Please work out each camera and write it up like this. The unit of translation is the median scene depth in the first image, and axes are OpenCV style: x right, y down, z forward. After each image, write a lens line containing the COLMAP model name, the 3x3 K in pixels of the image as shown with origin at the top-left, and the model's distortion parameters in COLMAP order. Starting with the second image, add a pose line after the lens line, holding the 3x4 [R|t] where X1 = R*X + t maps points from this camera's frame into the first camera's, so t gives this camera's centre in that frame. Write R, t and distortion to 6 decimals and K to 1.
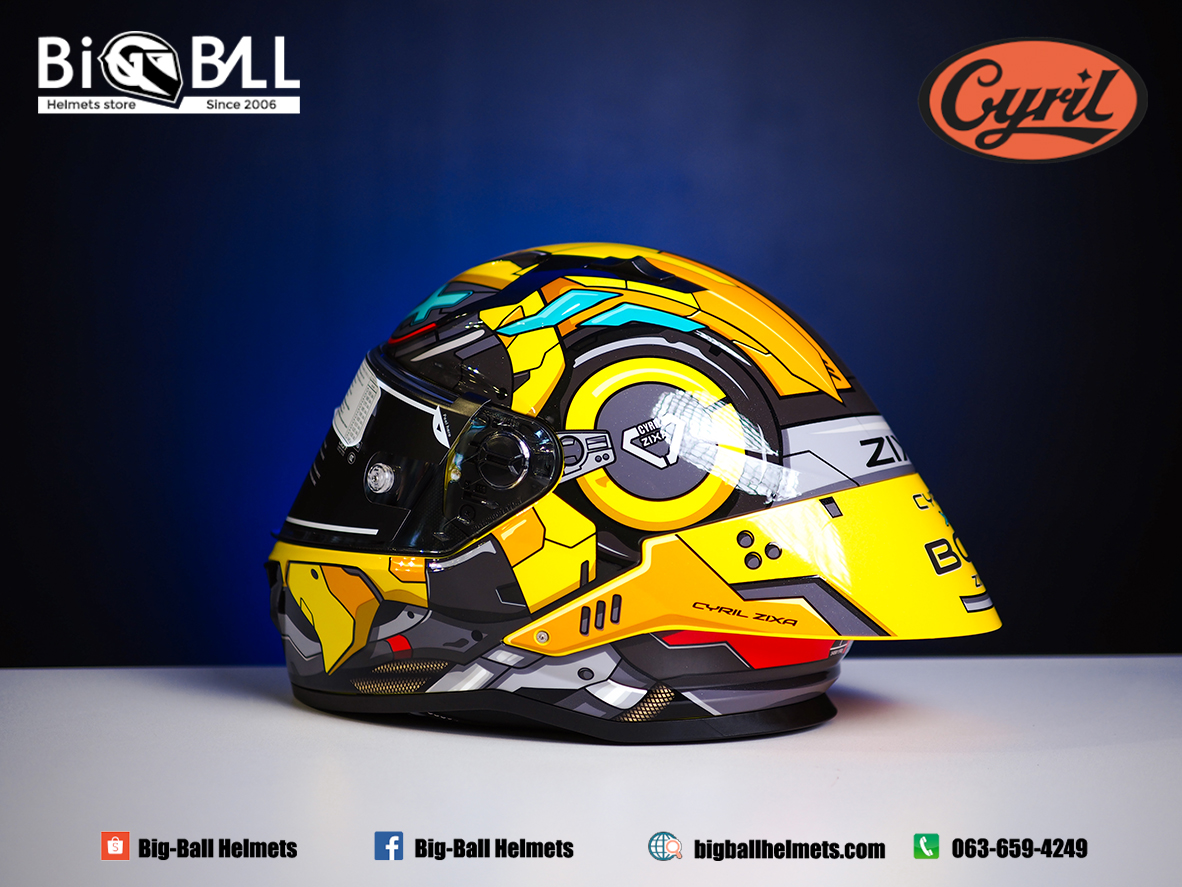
lens RADIAL K [[1769.1, 0, 591.0], [0, 1769.1, 443.5], [0, 0, 1]] dist [0.012498, -0.000619]
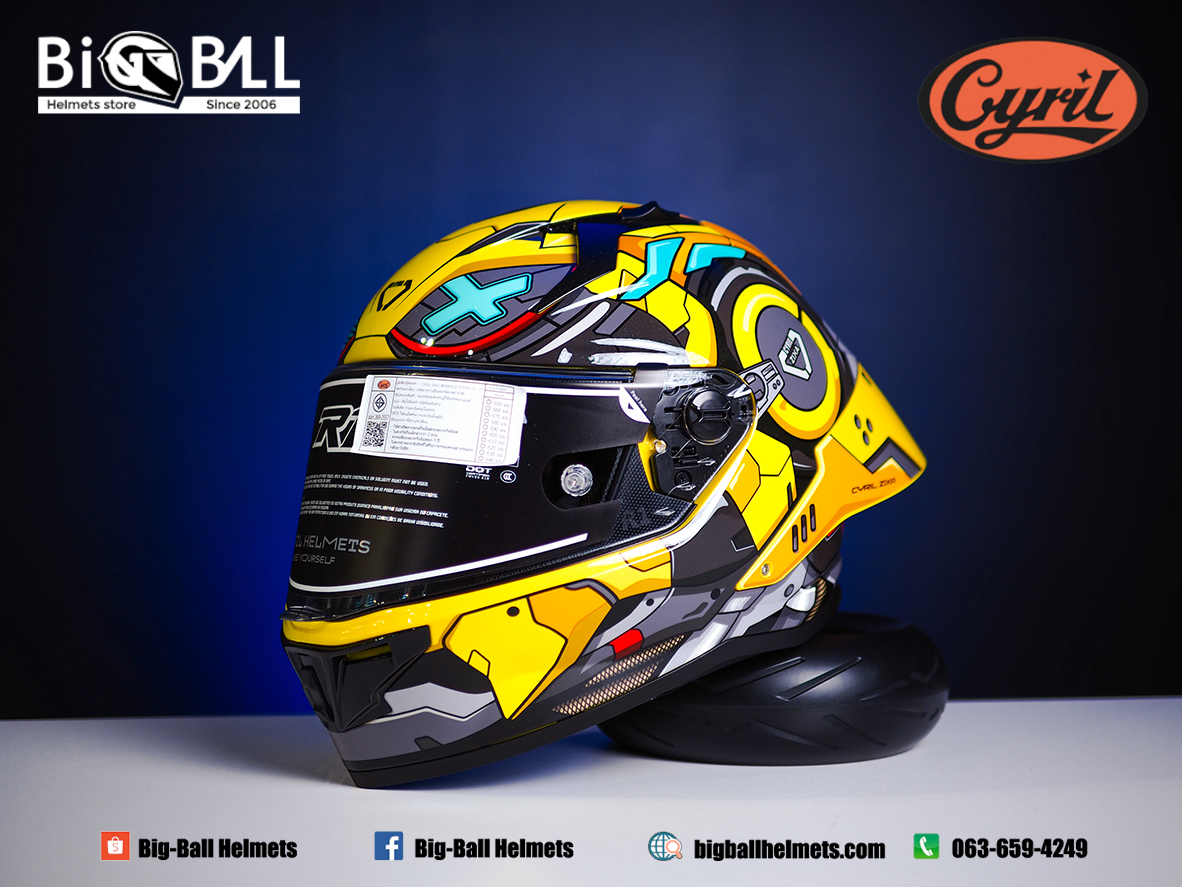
lens RADIAL K [[1769.1, 0, 591.0], [0, 1769.1, 443.5], [0, 0, 1]] dist [0.012498, -0.000619]
pose [[0.587148, -0.280040, 0.759496, -0.847922], [0.262160, 0.953469, 0.148892, -0.140763], [-0.765852, 0.111688, 0.633243, 0.414555]]
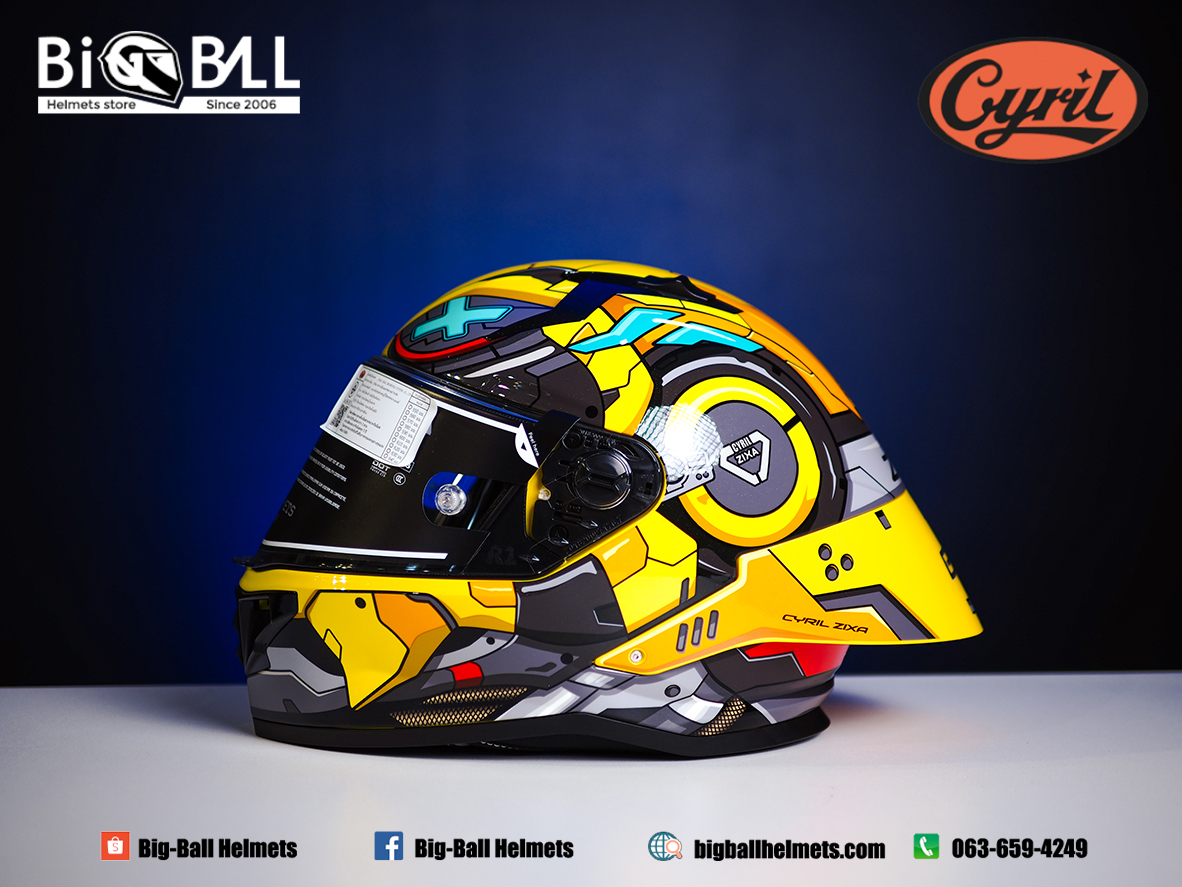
lens RADIAL K [[1769.1, 0, 591.0], [0, 1769.1, 443.5], [0, 0, 1]] dist [0.012498, -0.000619]
pose [[0.920840, -0.005028, 0.389908, -0.436974], [0.007635, 0.999958, -0.005135, -0.005421], [-0.389865, 0.007706, 0.920840, 0.092275]]
